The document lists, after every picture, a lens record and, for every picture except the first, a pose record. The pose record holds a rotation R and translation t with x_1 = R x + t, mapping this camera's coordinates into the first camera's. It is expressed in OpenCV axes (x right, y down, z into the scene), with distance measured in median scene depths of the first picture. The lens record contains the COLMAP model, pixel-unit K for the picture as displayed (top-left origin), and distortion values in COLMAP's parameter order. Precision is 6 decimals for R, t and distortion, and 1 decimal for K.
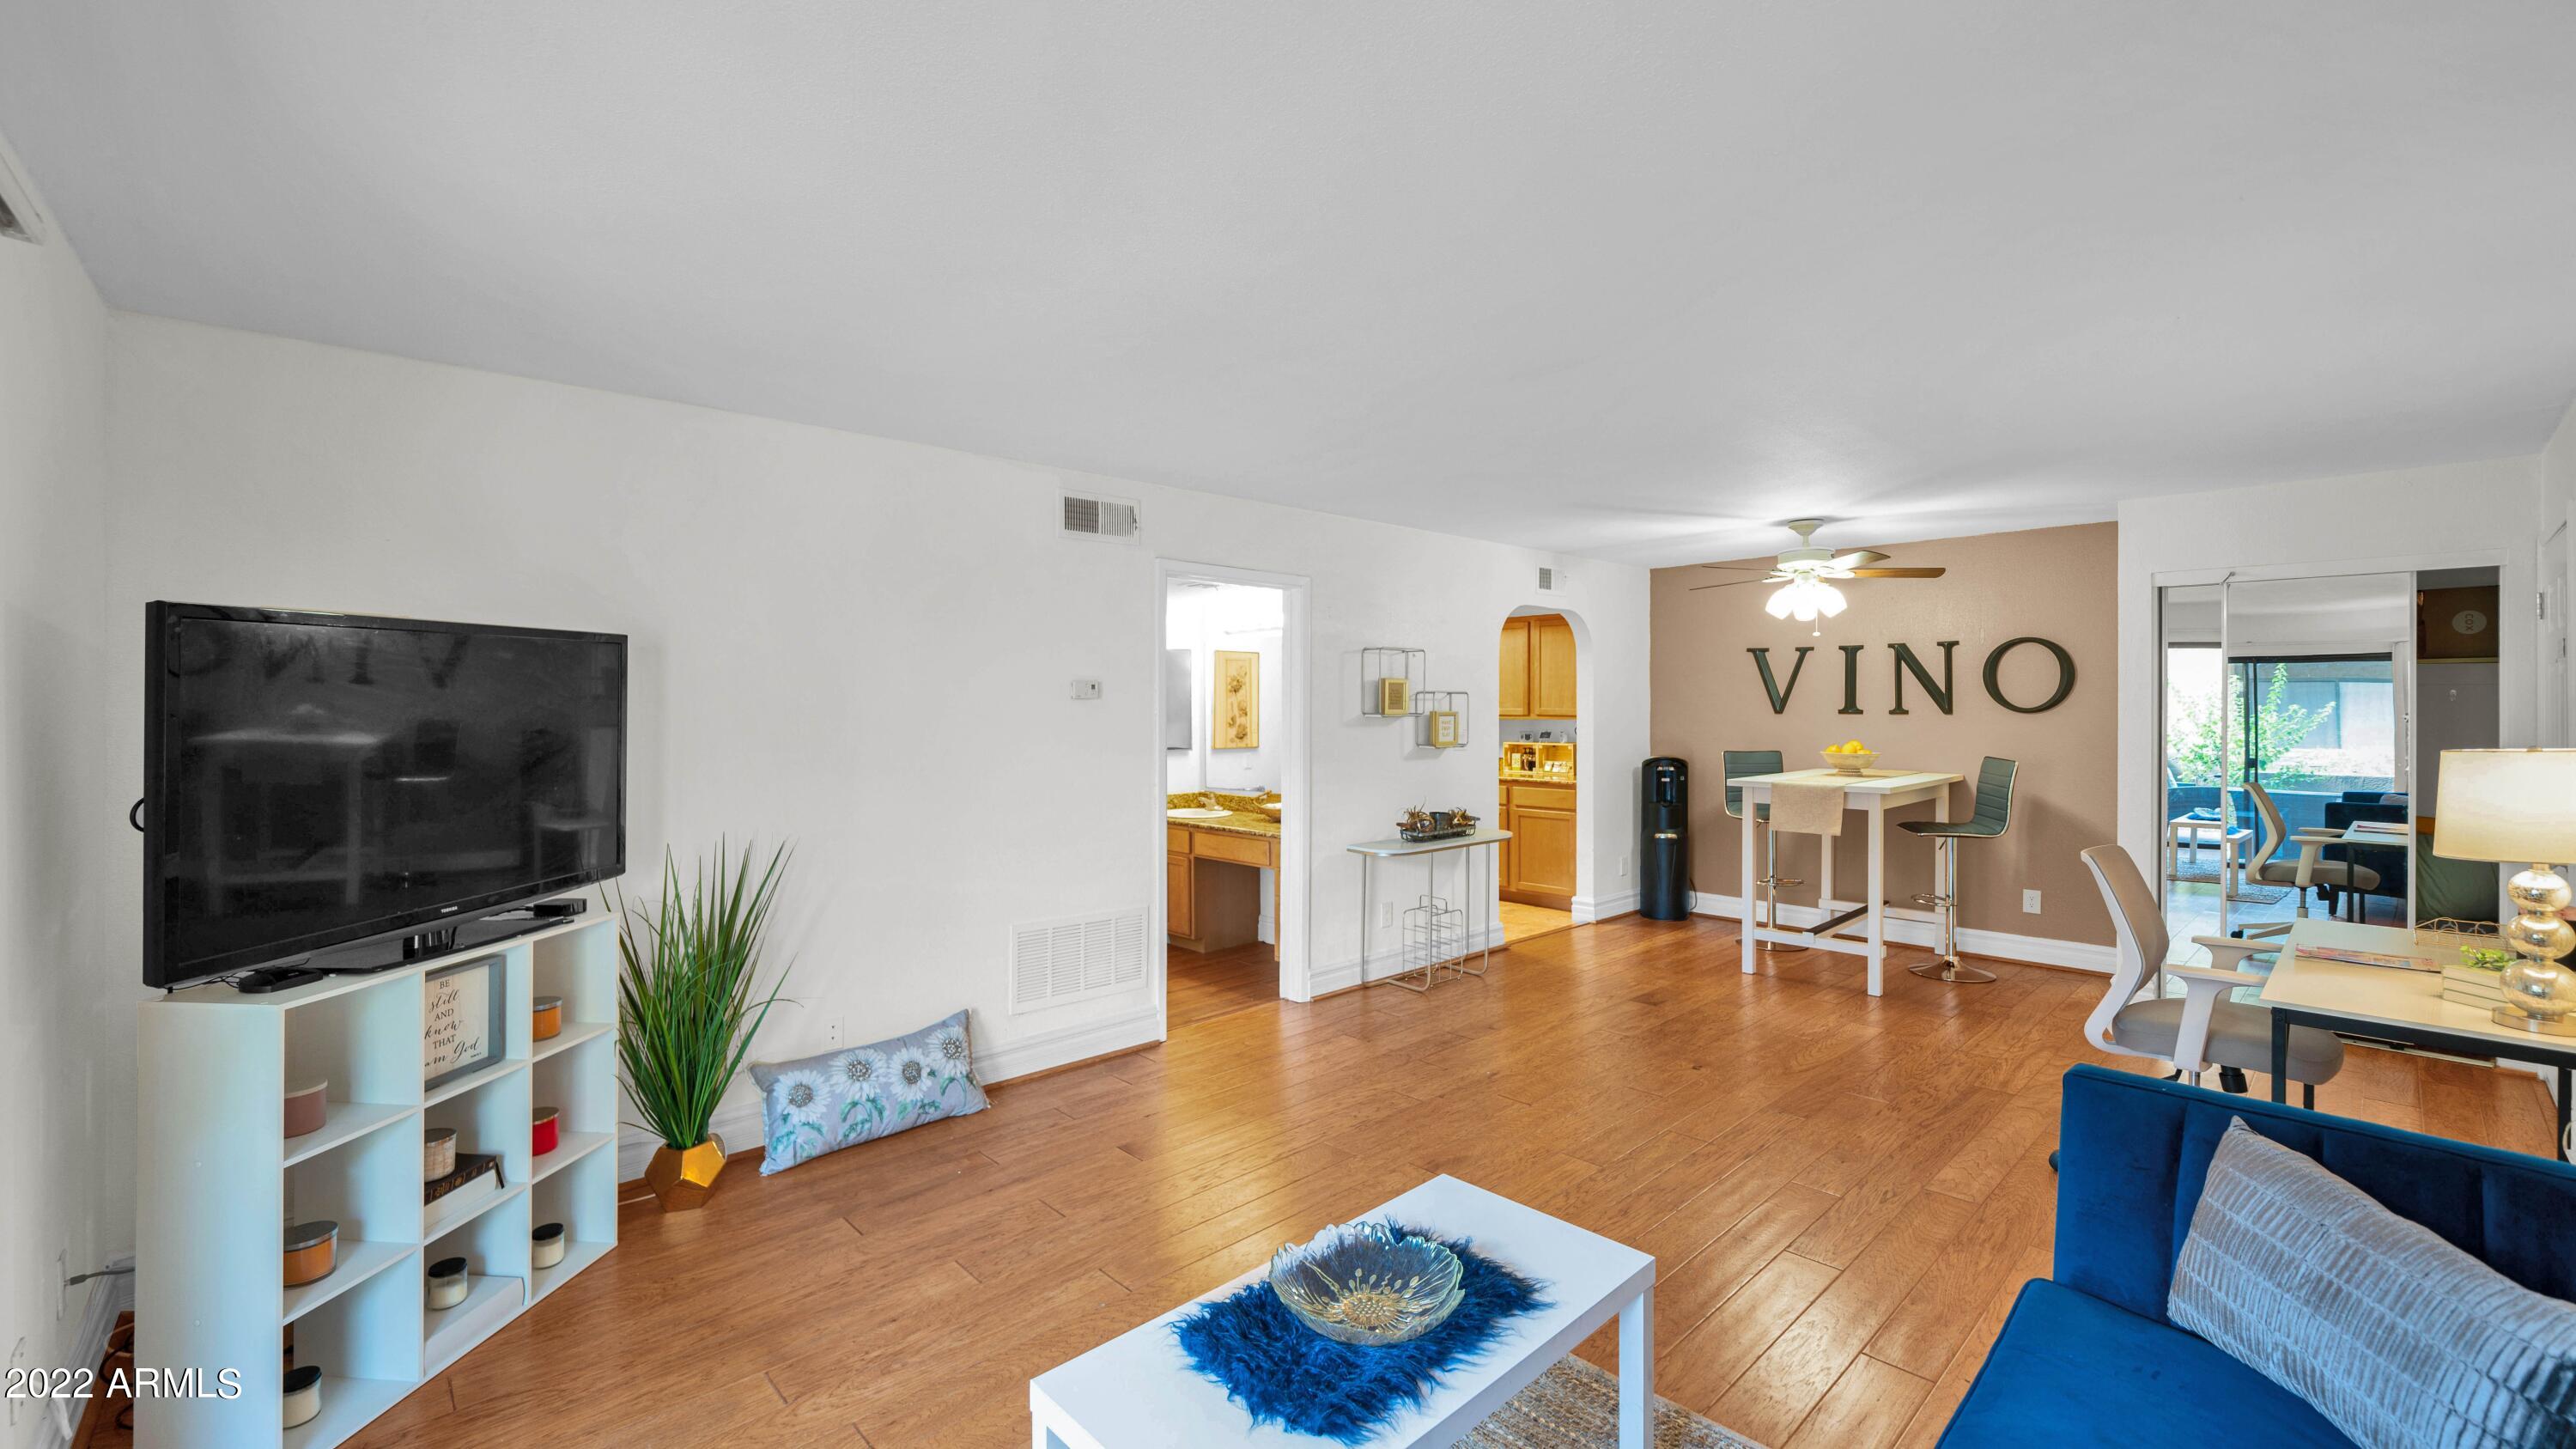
lens RADIAL K [[1049.2, 0, 1279.9], [0, 1049.2, 705.2], [0, 0, 1]] dist [0.001549, 0.000015]
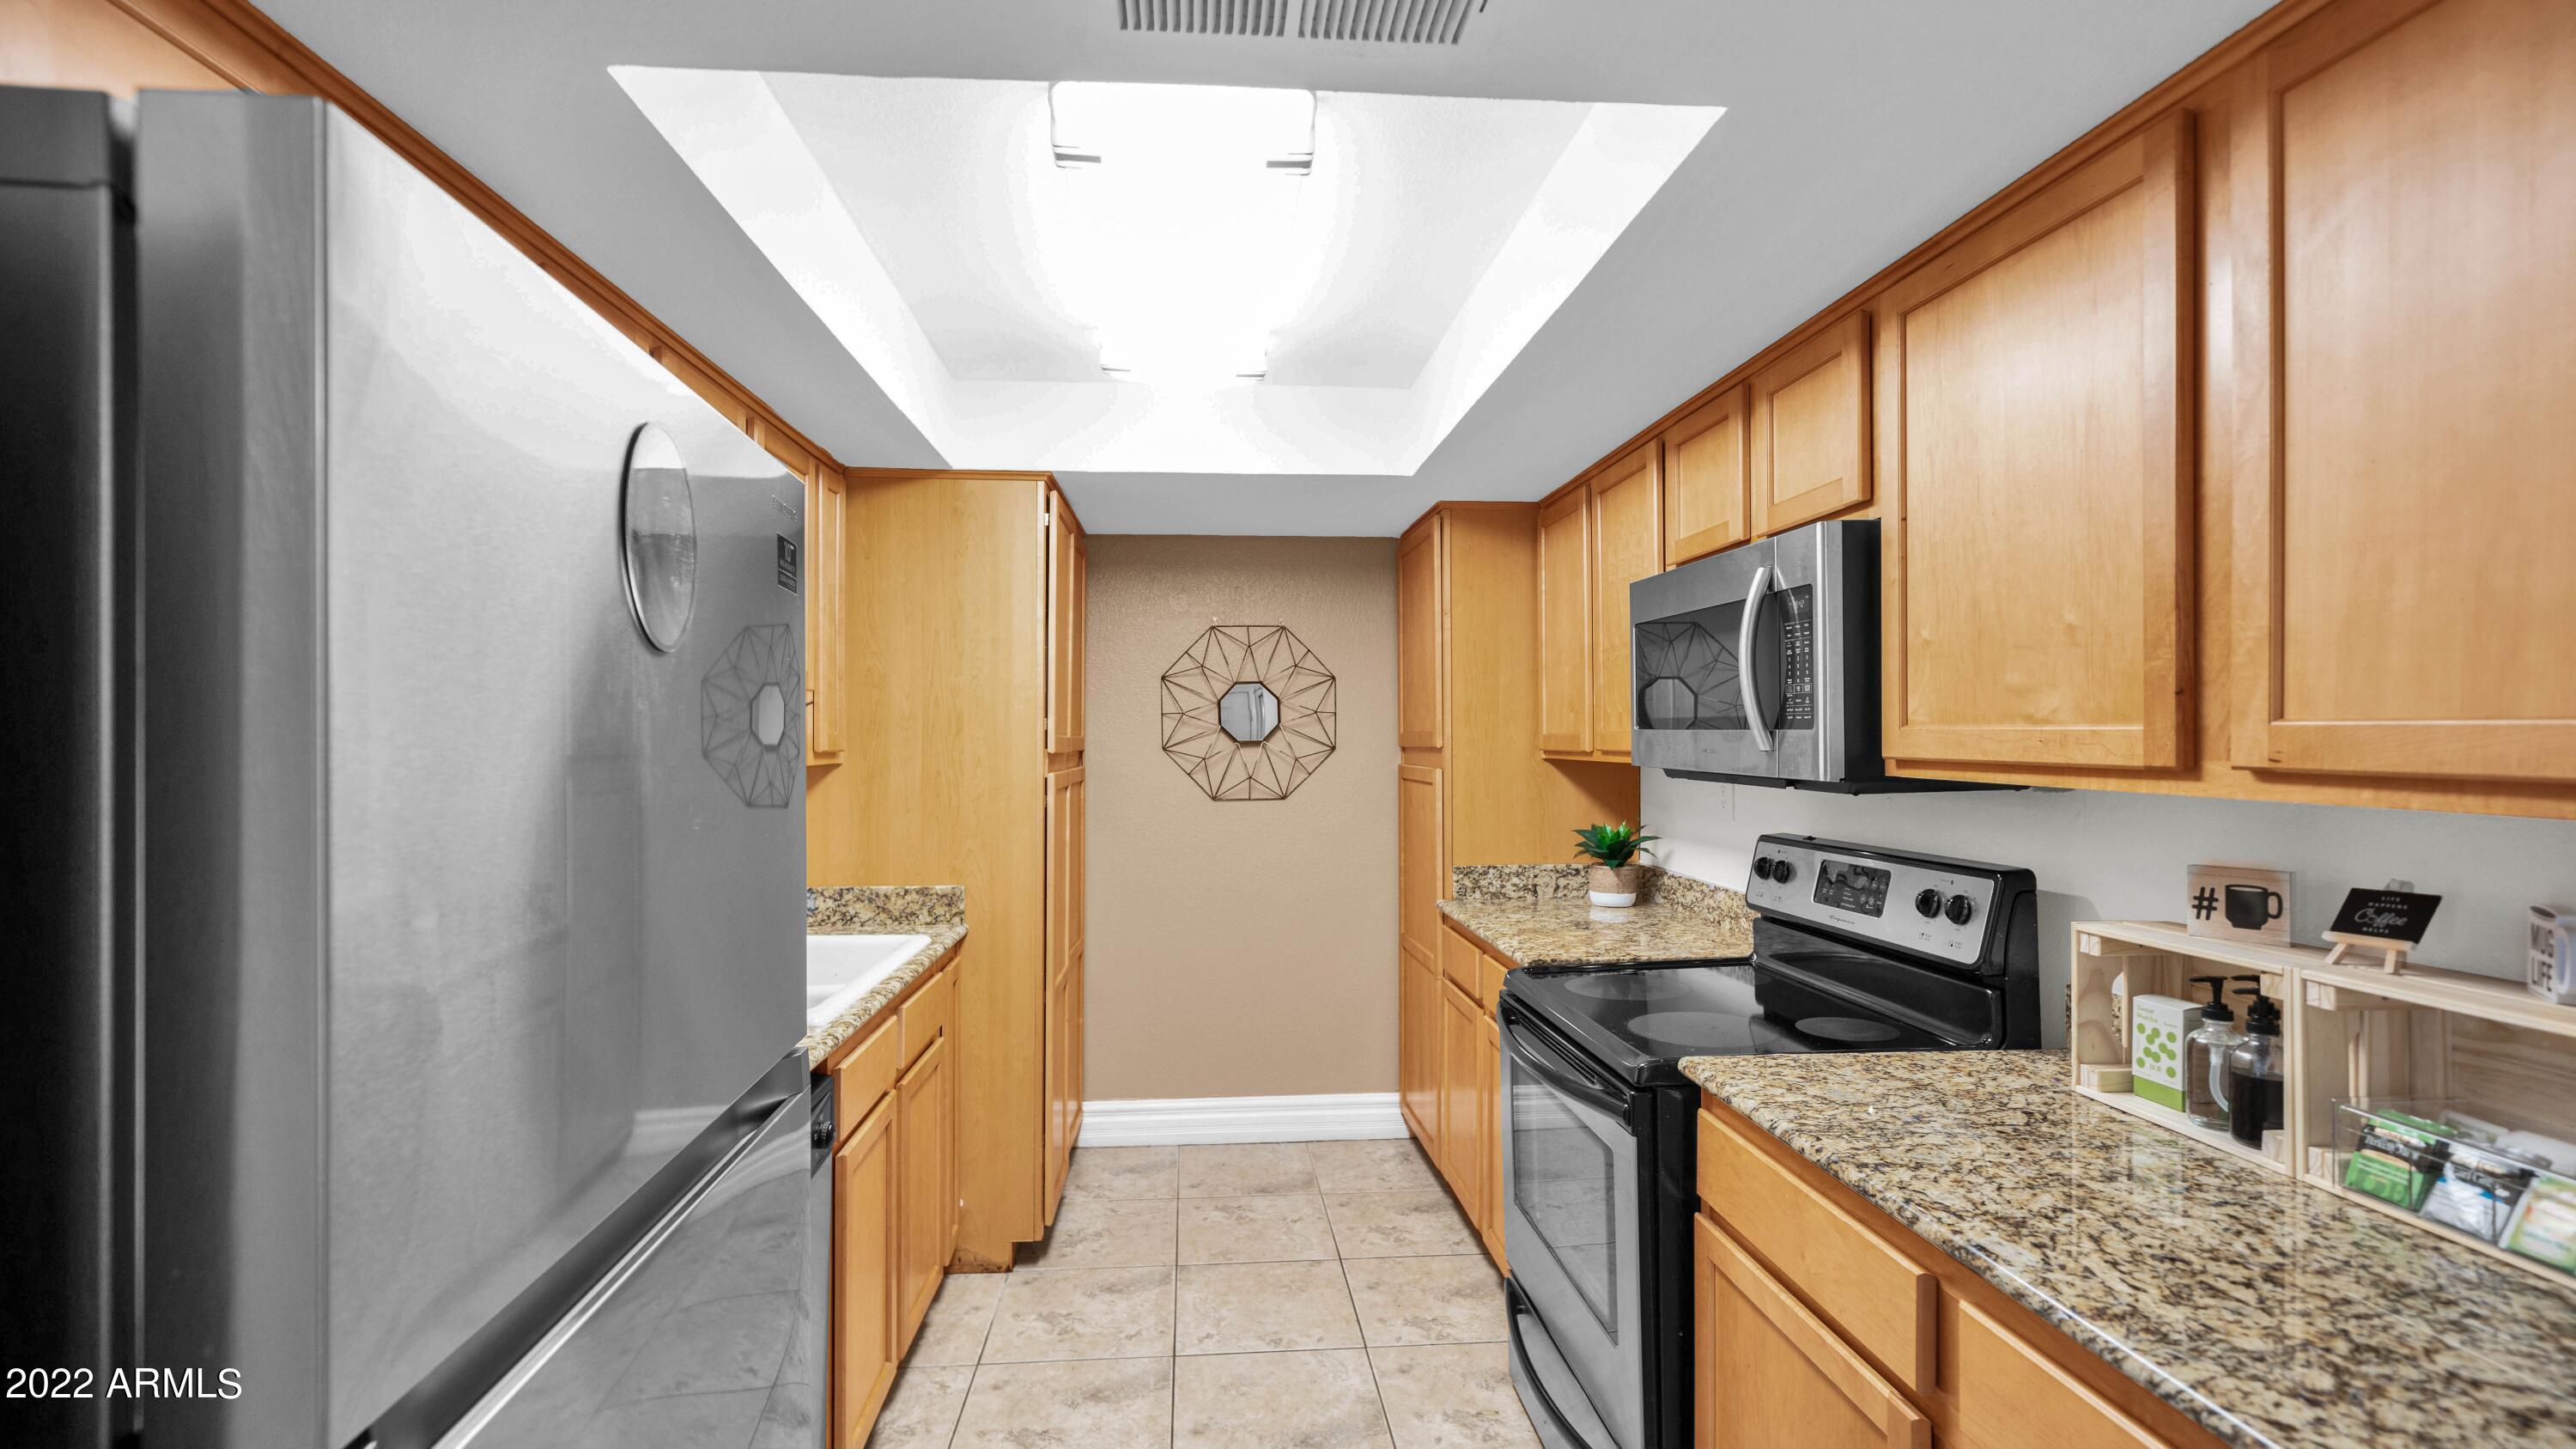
lens RADIAL K [[1112.0, 0, 1257.6], [0, 1112.0, 735.7], [0, 0, 1]] dist [0.000050, 0.000101]
pose [[0.773415, 0.000202, -0.633900, 0.337234], [-0.001330, 0.999998, -0.001303, 0.007792], [0.633899, 0.001851, 0.773414, 1.155869]]
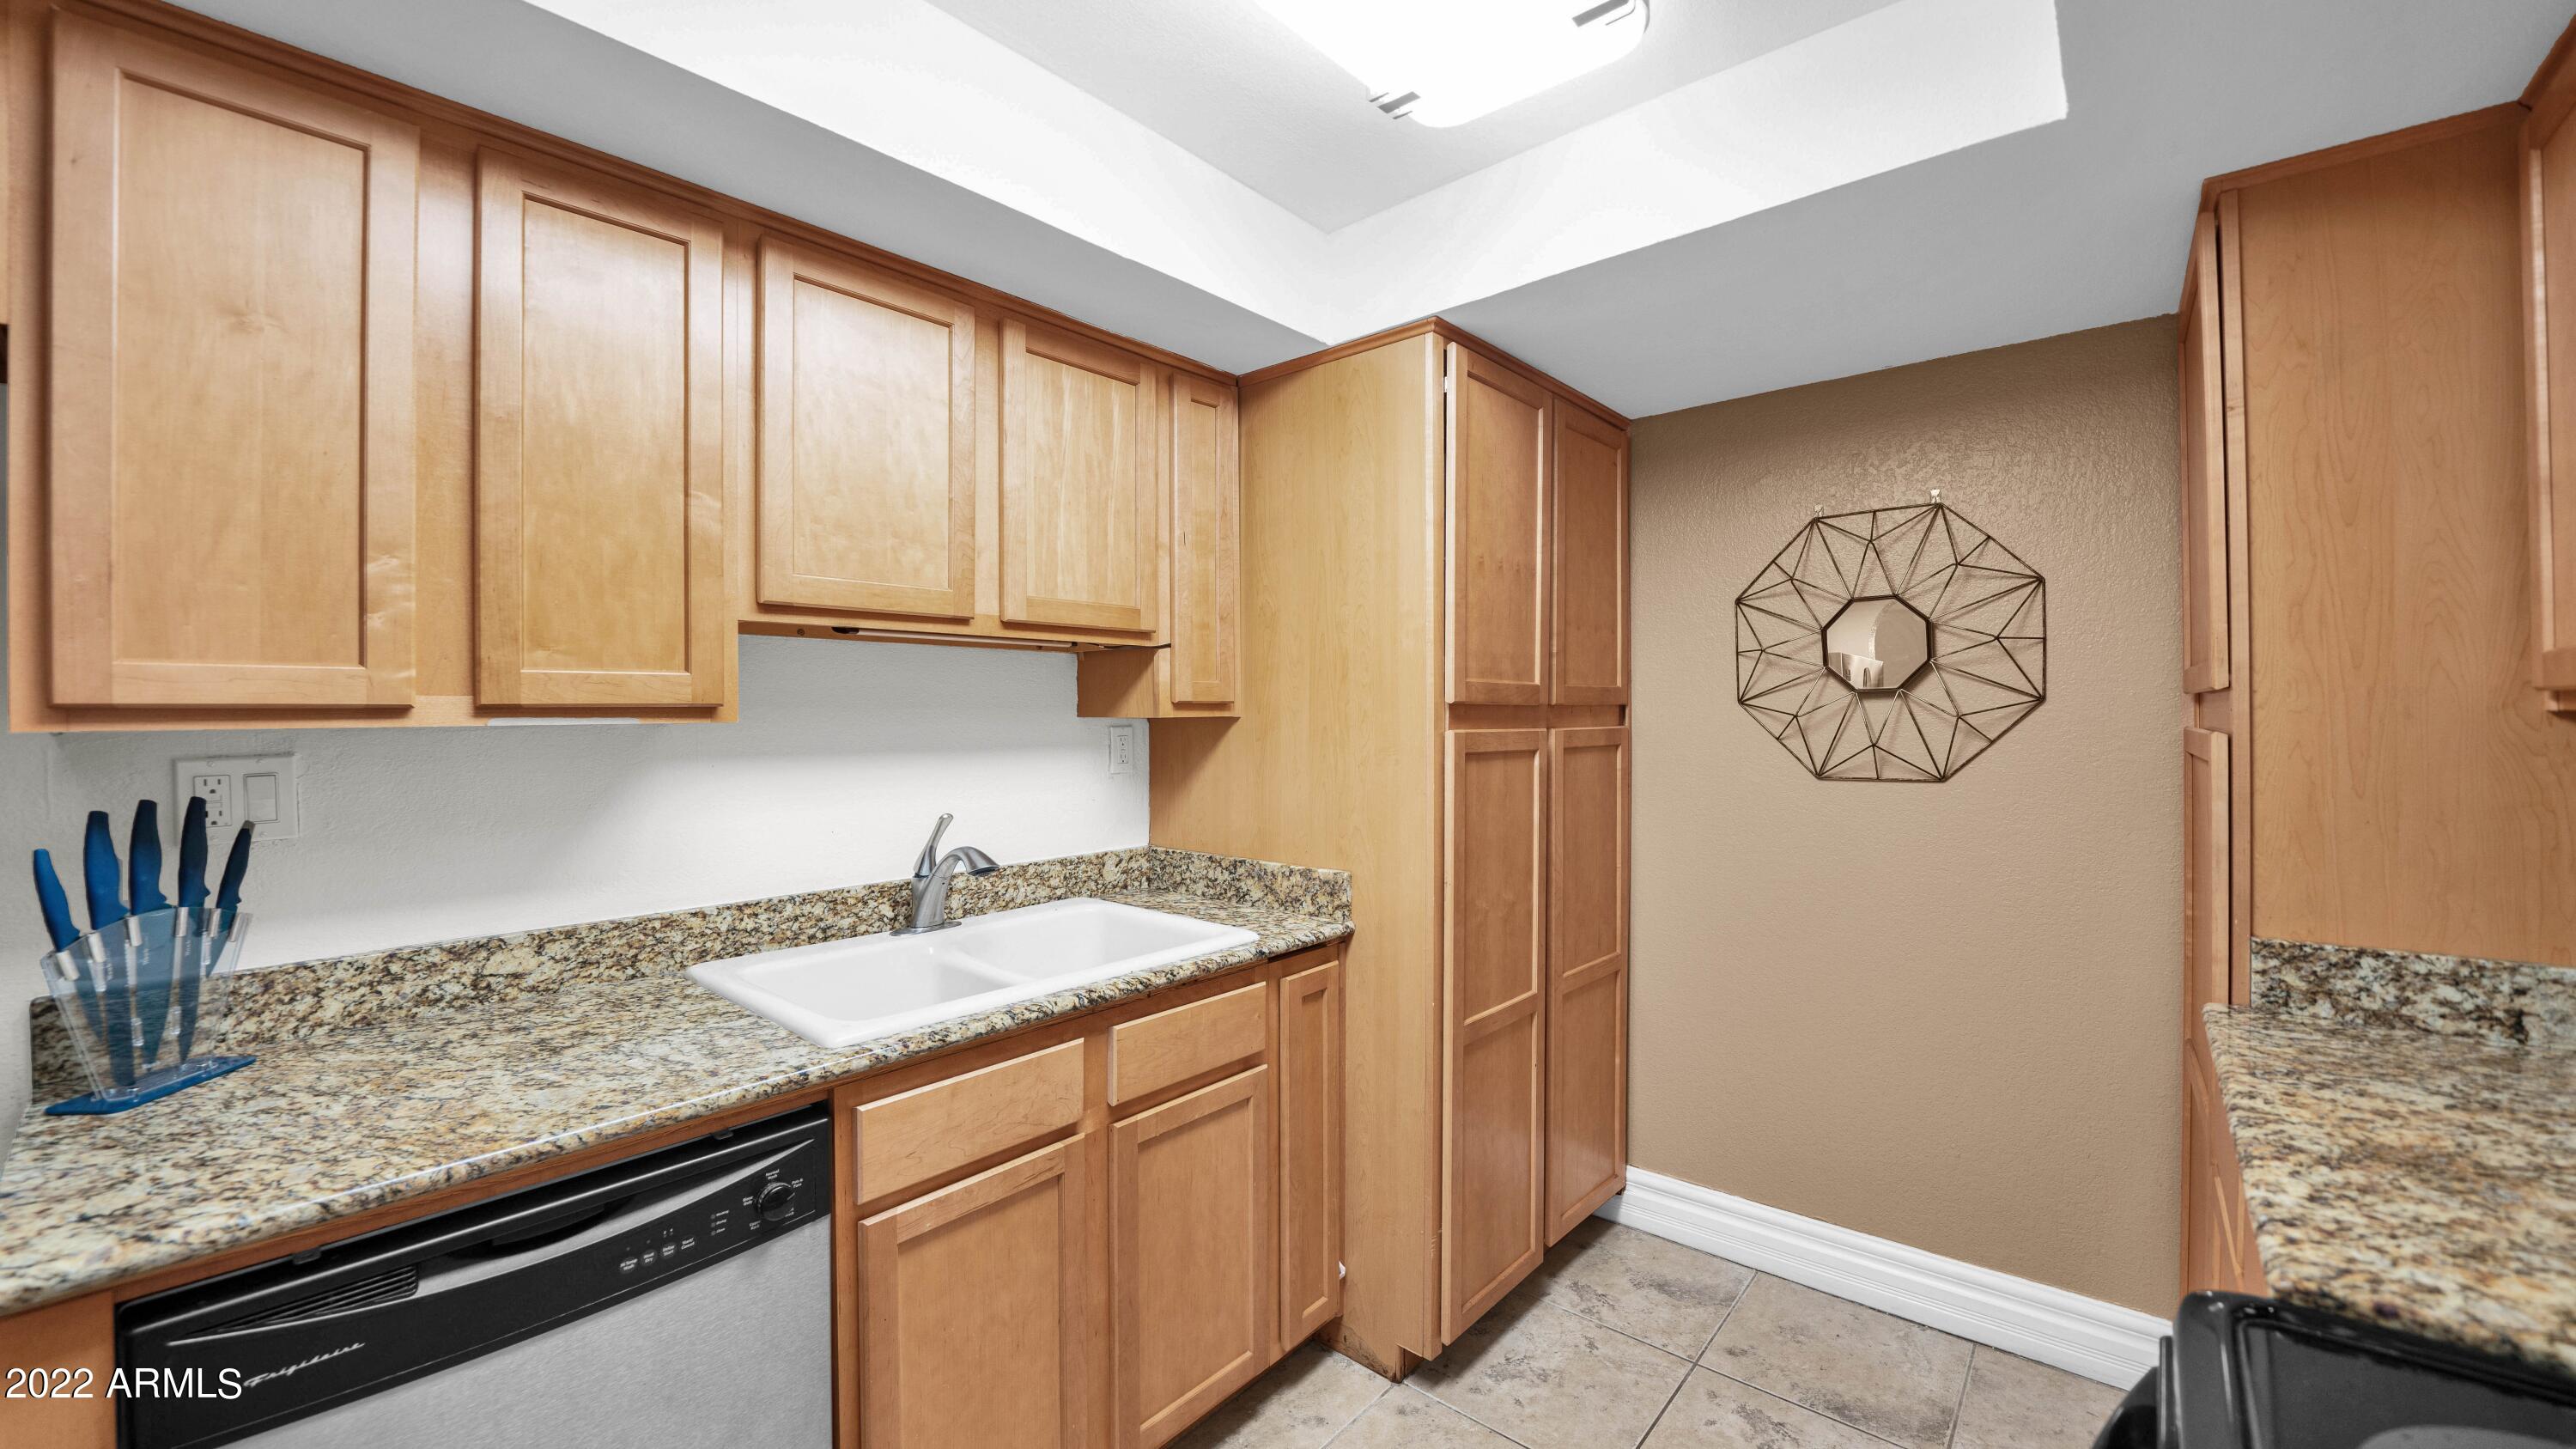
lens RADIAL K [[971.0, 0, 1292.8], [0, 971.0, 712.9], [0, 0, 1]] dist [-0.023118, 0.000383]
pose [[0.104711, 0.002578, -0.994499, 0.252292], [0.004799, 0.999984, 0.003097, 0.017795], [0.994491, -0.005097, 0.104697, 1.420163]]
